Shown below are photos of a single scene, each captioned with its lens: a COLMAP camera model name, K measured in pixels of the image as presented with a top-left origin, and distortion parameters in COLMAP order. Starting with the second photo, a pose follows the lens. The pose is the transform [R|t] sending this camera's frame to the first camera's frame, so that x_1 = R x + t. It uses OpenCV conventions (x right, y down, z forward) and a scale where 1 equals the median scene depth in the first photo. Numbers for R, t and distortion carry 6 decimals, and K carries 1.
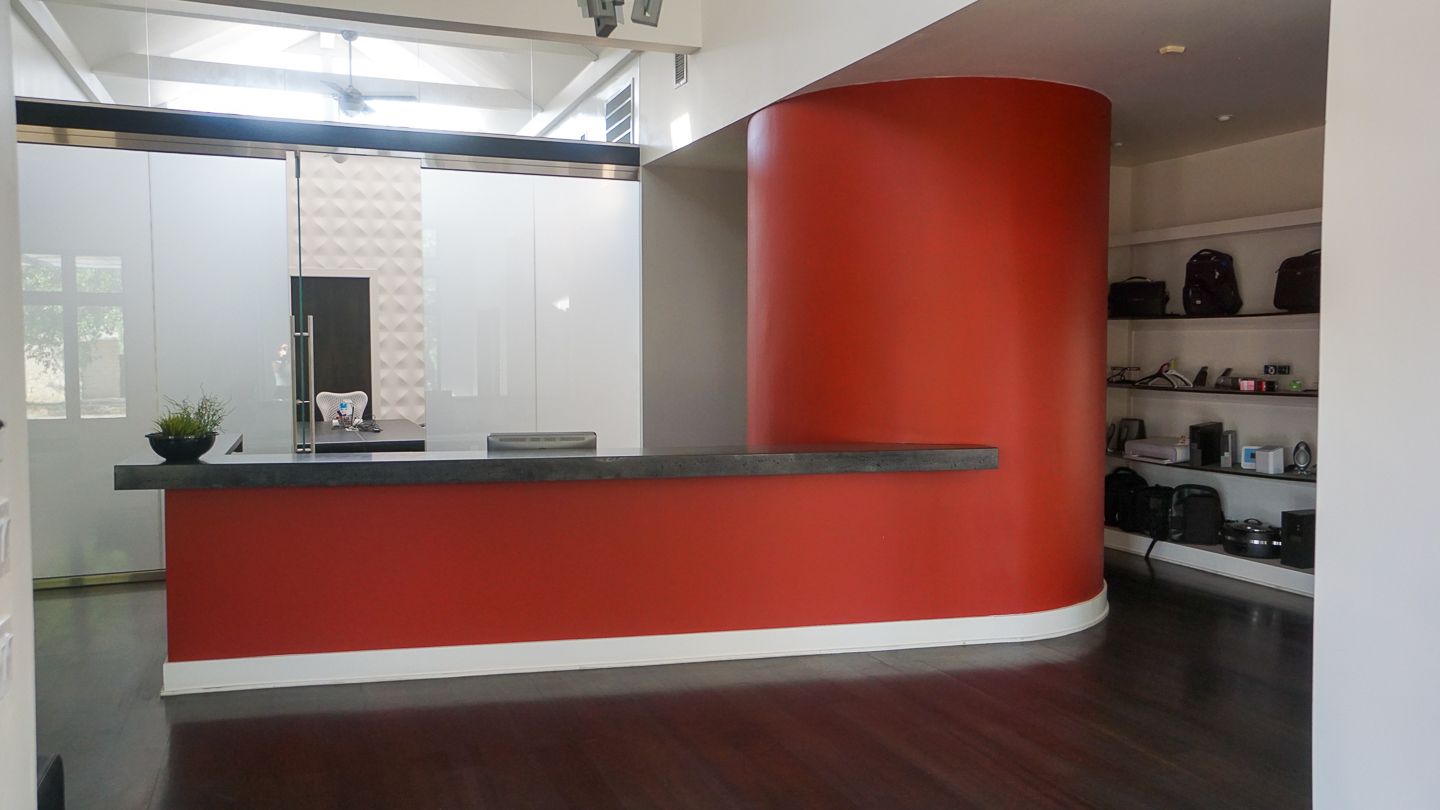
lens RADIAL K [[1043.9, 0, 721.2], [0, 1043.9, 377.8], [0, 0, 1]] dist [0.037342, -0.030325]
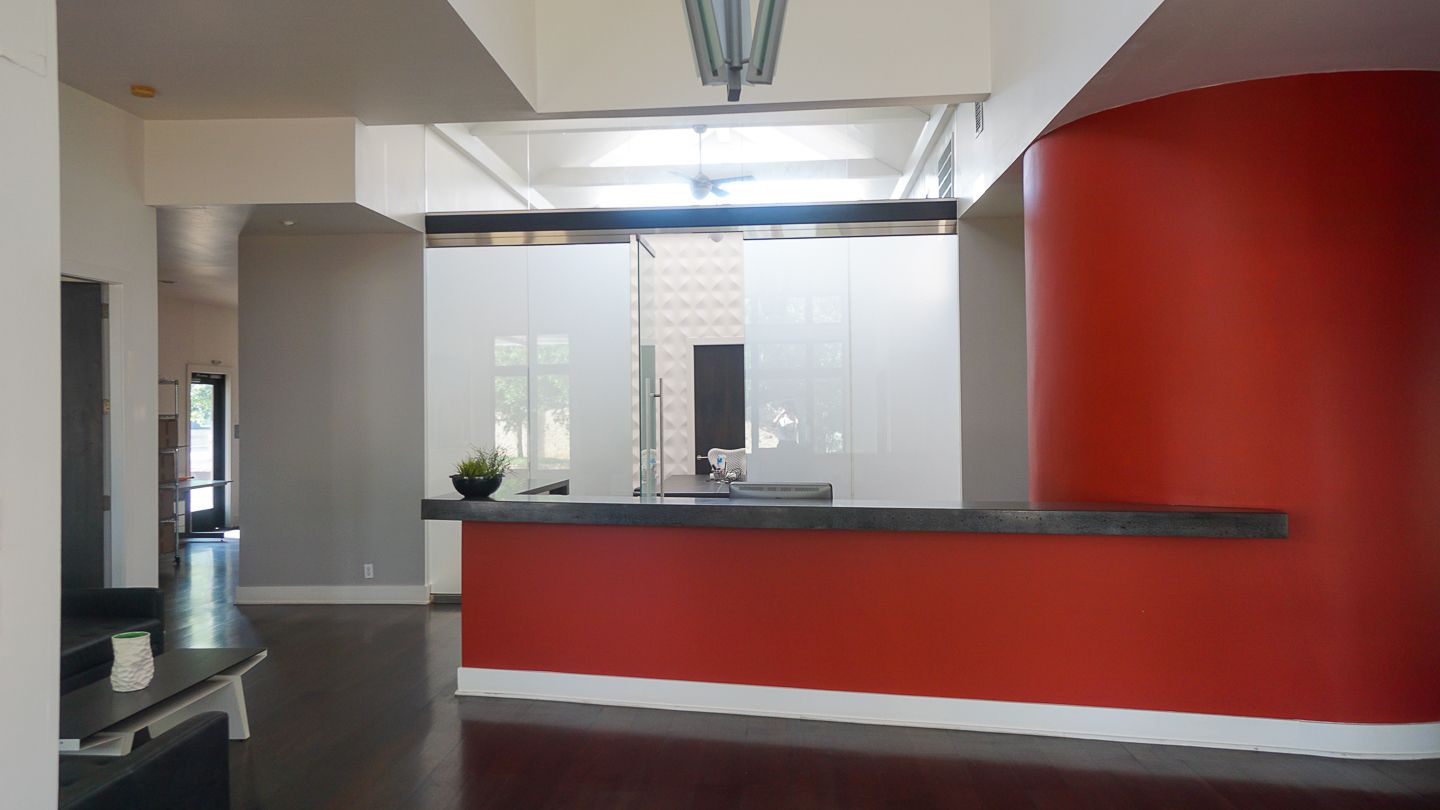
lens RADIAL K [[1035.9, 0, 717.0], [0, 1035.9, 374.9], [0, 0, 1]] dist [0.030841, 0.002426]
pose [[0.894843, -0.024911, -0.445686, 0.167793], [-0.003648, 0.998000, -0.063104, 0.007940], [0.446367, 0.058094, 0.892962, 0.035536]]
